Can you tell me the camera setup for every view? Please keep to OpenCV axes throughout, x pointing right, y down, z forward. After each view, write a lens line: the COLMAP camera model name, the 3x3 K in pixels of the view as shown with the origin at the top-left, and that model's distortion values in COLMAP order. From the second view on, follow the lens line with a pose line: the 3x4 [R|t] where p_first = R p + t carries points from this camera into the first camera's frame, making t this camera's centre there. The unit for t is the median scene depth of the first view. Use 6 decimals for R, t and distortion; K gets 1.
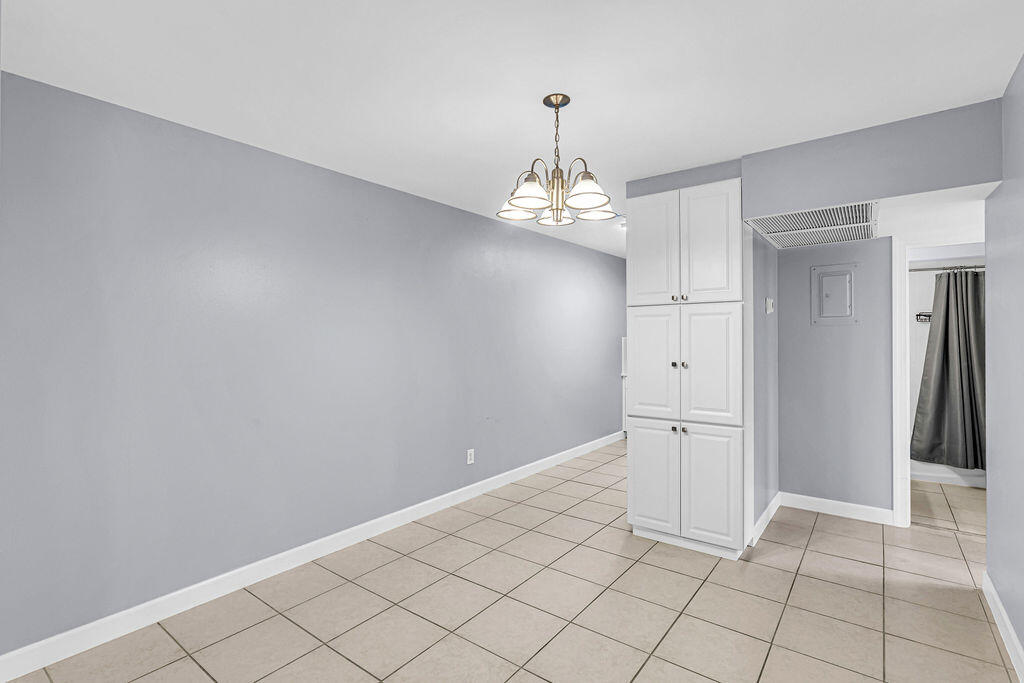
lens RADIAL K [[484.5, 0, 507.3], [0, 484.5, 339.3], [0, 0, 1]] dist [-0.008289, 0.002208]
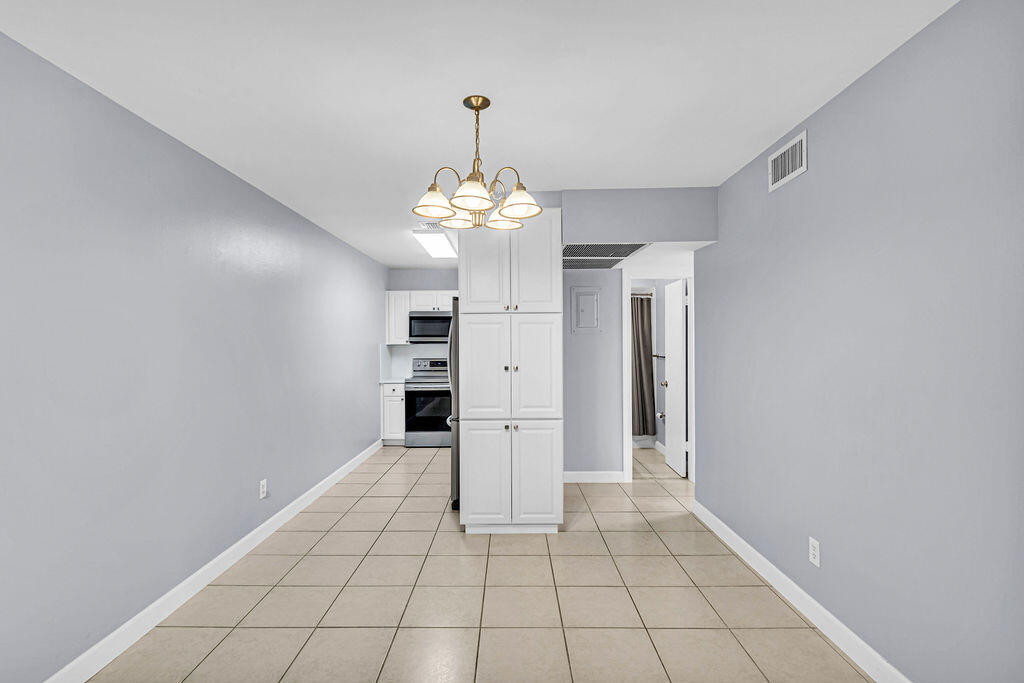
lens RADIAL K [[484.5, 0, 506.5], [0, 484.5, 346.7], [0, 0, 1]] dist [-0.008289, 0.002208]
pose [[0.798514, -0.004191, 0.601961, -0.295180], [0.004346, 0.999990, 0.001197, 0.001782], [-0.601960, 0.001660, 0.798525, 0.117656]]
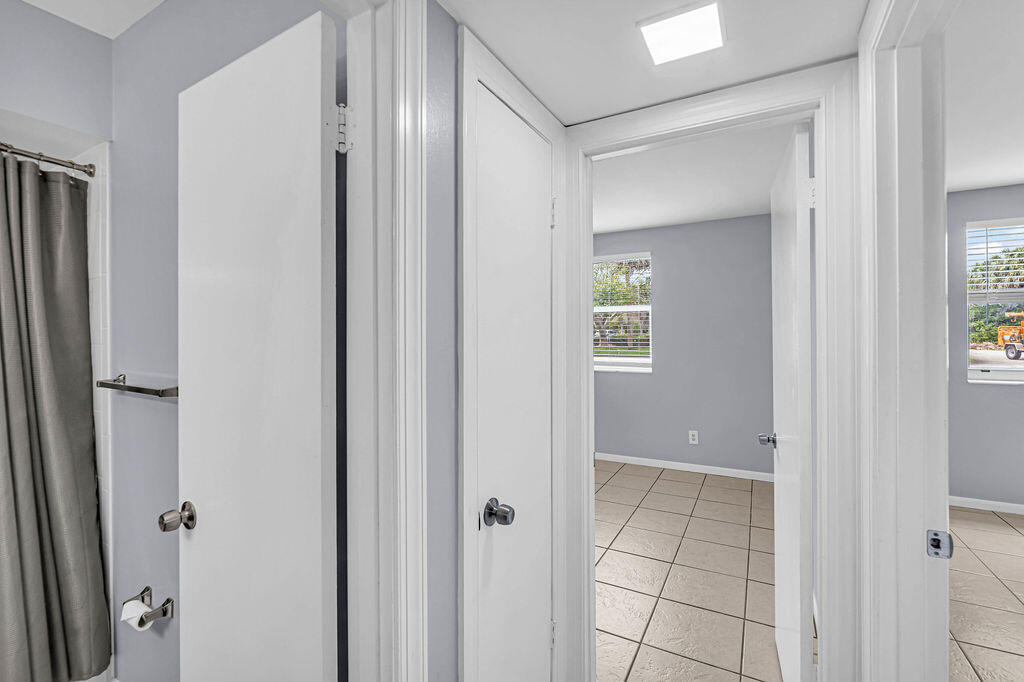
lens RADIAL K [[460.6, 0, 519.2], [0, 460.6, 331.2], [0, 0, 1]] dist [-0.010789, -0.000682]
pose [[-0.147101, 0.007929, 0.989090, 0.727389], [0.009878, 0.999930, -0.006547, -0.008085], [-0.989072, 0.008807, -0.147169, 0.891650]]
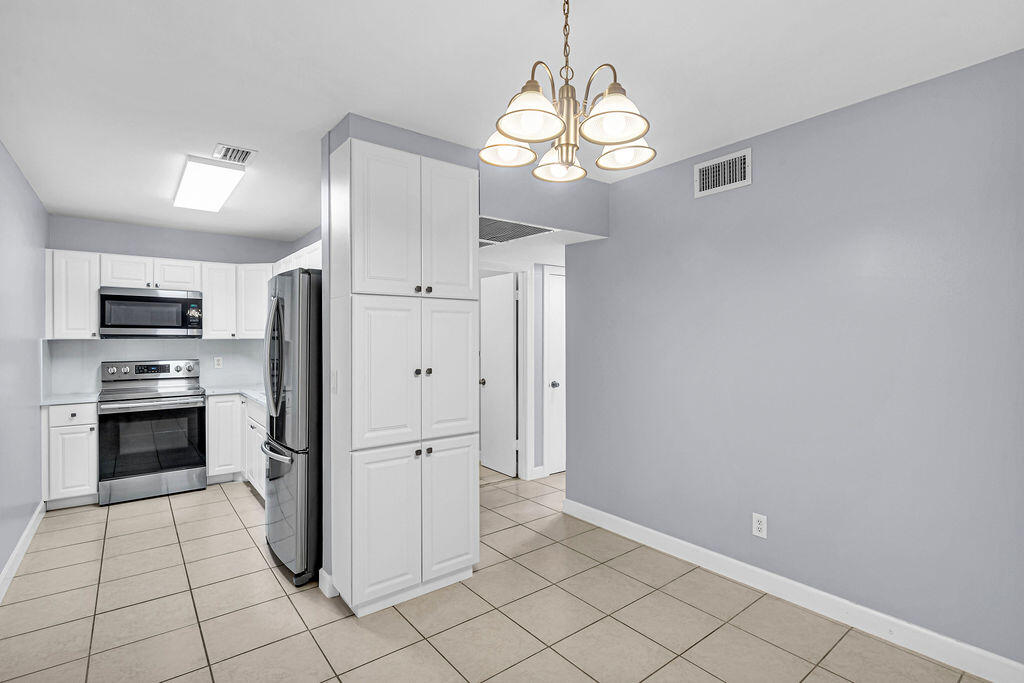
lens RADIAL K [[484.5, 0, 525.6], [0, 484.5, 340.0], [0, 0, 1]] dist [-0.008289, 0.002208]
pose [[0.228816, 0.002189, 0.973467, -0.370256], [0.003409, 0.999990, -0.003050, 0.002055], [-0.973464, 0.004016, 0.228806, 0.603967]]
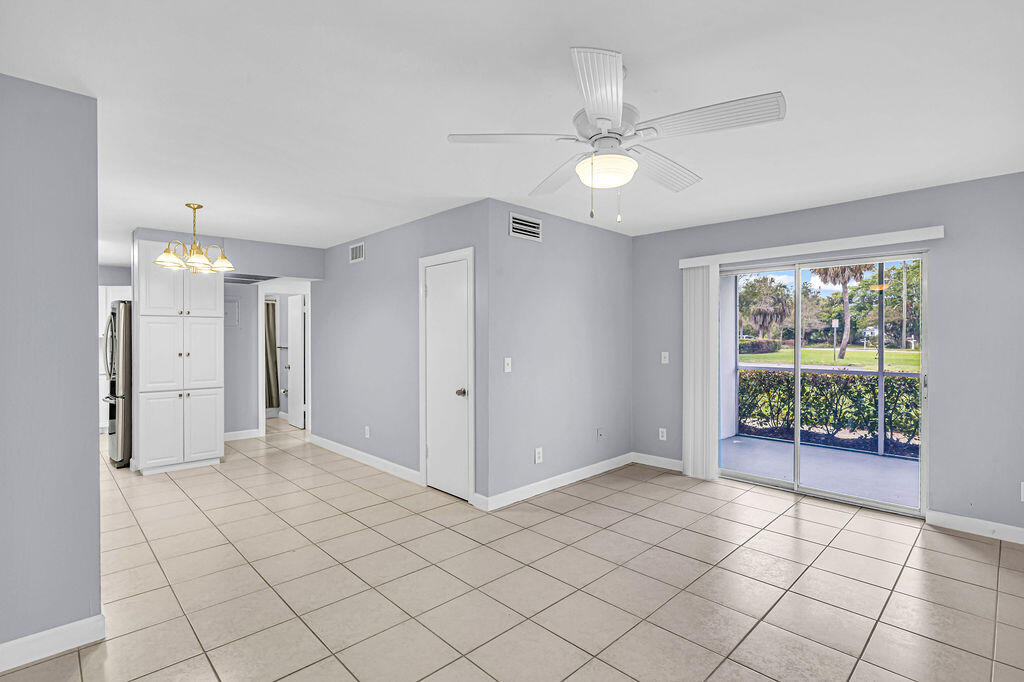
lens RADIAL K [[484.5, 0, 520.3], [0, 484.5, 340.9], [0, 0, 1]] dist [-0.008289, 0.002208]
pose [[0.132469, -0.002055, 0.991185, -1.006921], [0.001541, 0.999997, 0.001867, 0.005491], [-0.991186, 0.001280, 0.132472, -0.291710]]
